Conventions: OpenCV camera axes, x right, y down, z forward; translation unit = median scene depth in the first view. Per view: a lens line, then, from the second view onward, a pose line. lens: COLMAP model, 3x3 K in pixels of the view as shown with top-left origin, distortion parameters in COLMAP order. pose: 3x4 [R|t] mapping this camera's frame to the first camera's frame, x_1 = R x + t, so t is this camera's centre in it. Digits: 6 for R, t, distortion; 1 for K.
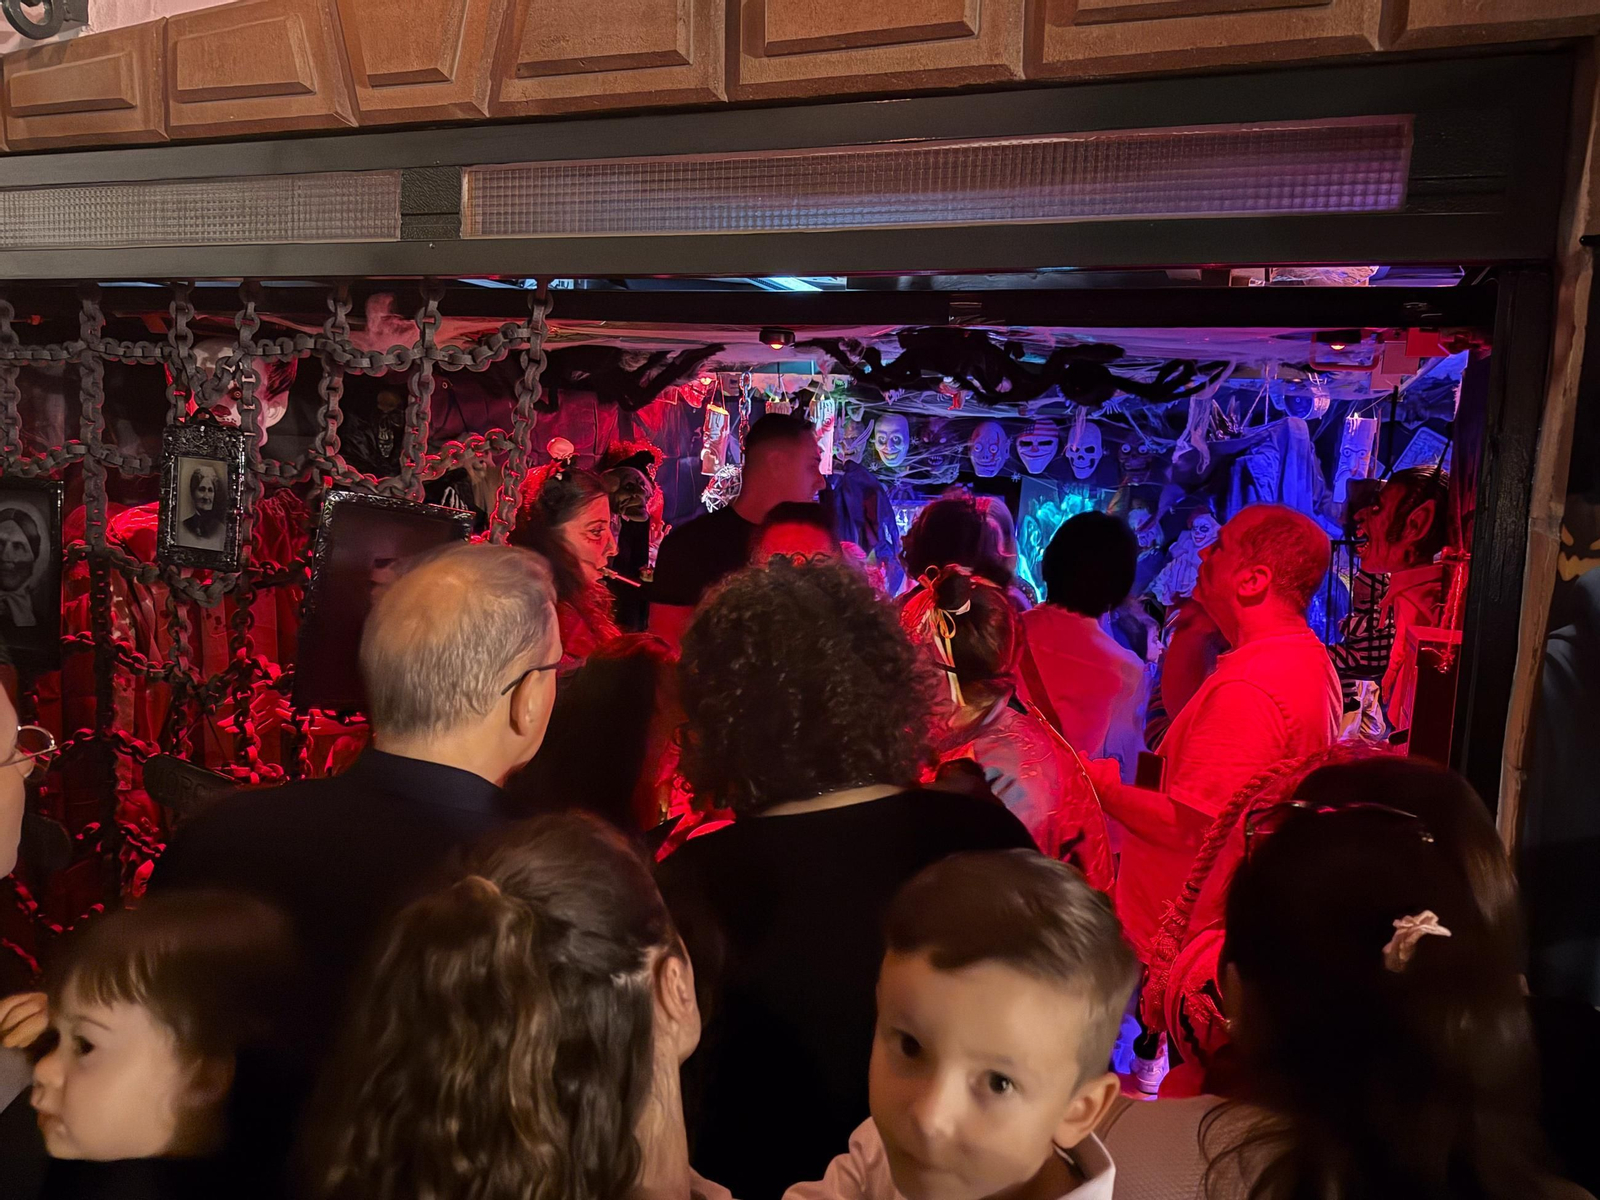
lens RADIAL K [[1209.4, 0, 800.0], [0, 1209.4, 600.3], [0, 0, 1]] dist [0.002518, 0.001039]
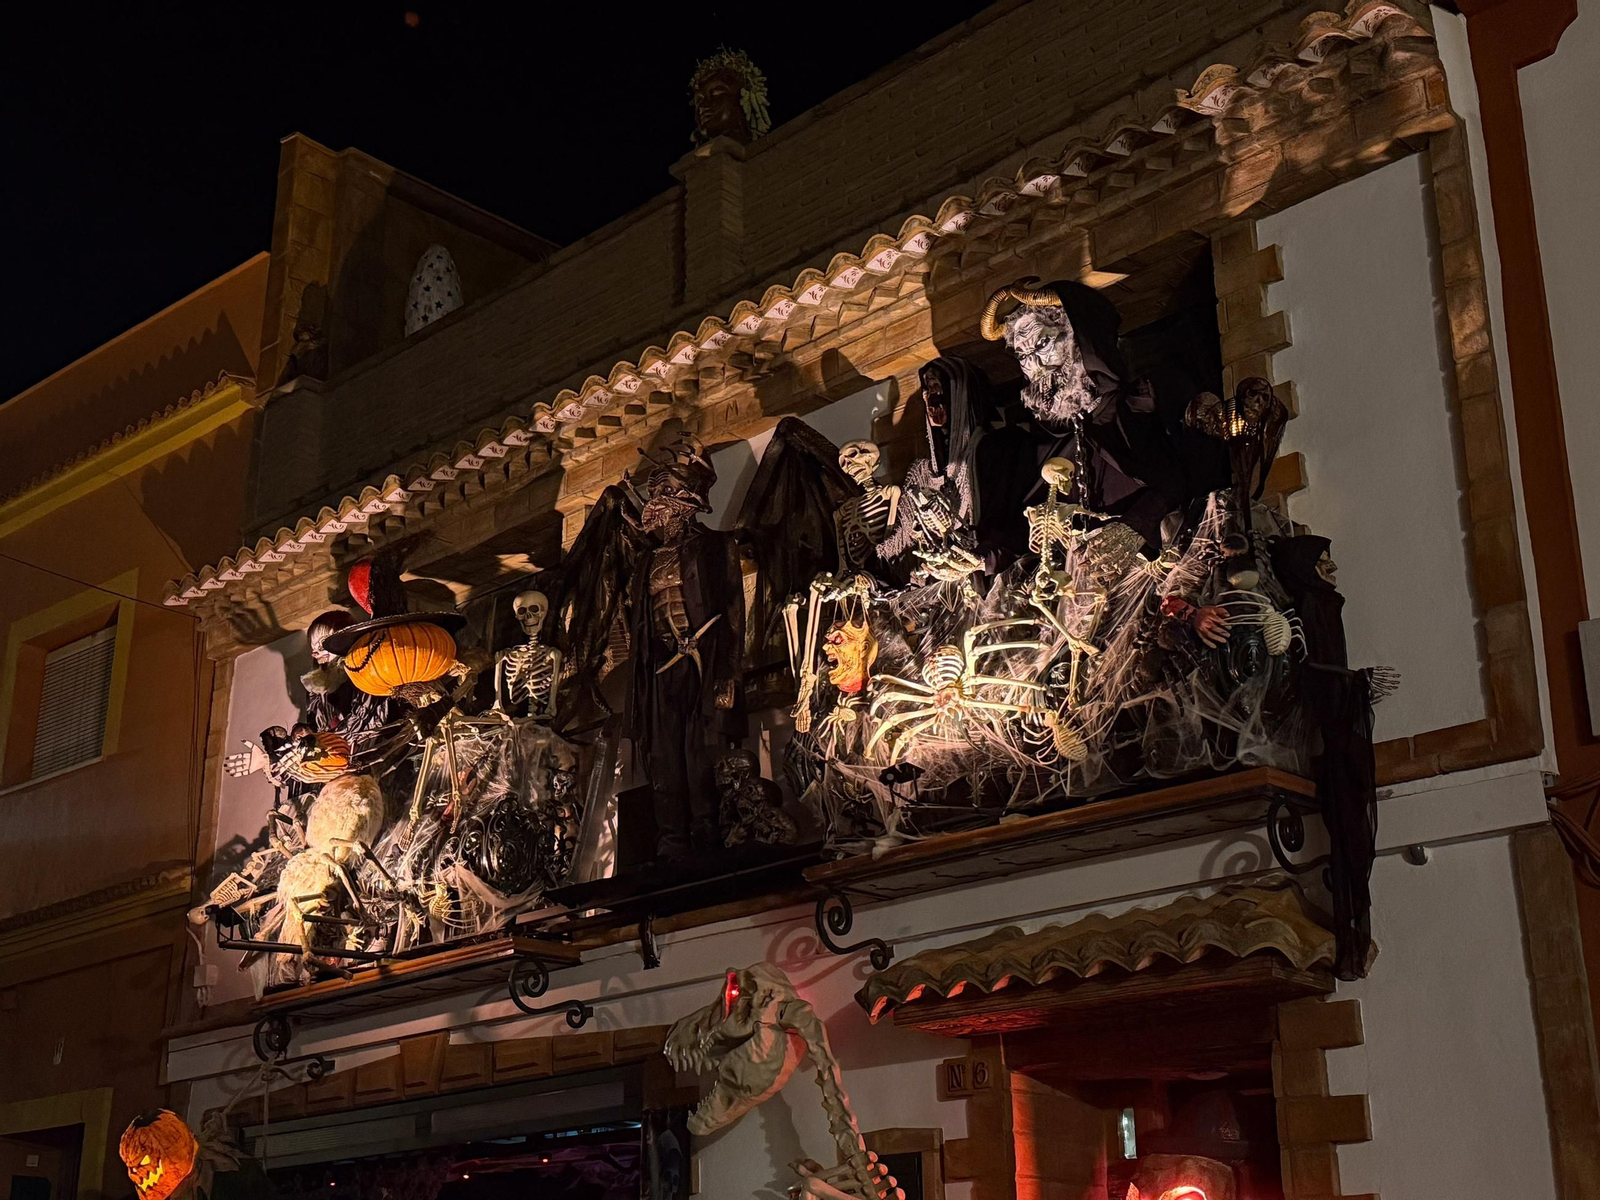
lens RADIAL K [[2074.9, 0, 846.9], [0, 2074.9, 624.9], [0, 0, 1]] dist [0.175368, 0.000000]
pose [[0.946959, -0.129099, -0.294284, 2.407856], [-0.047110, 0.850093, -0.524521, 1.325589], [0.317884, 0.510563, 0.798921, -3.502066]]
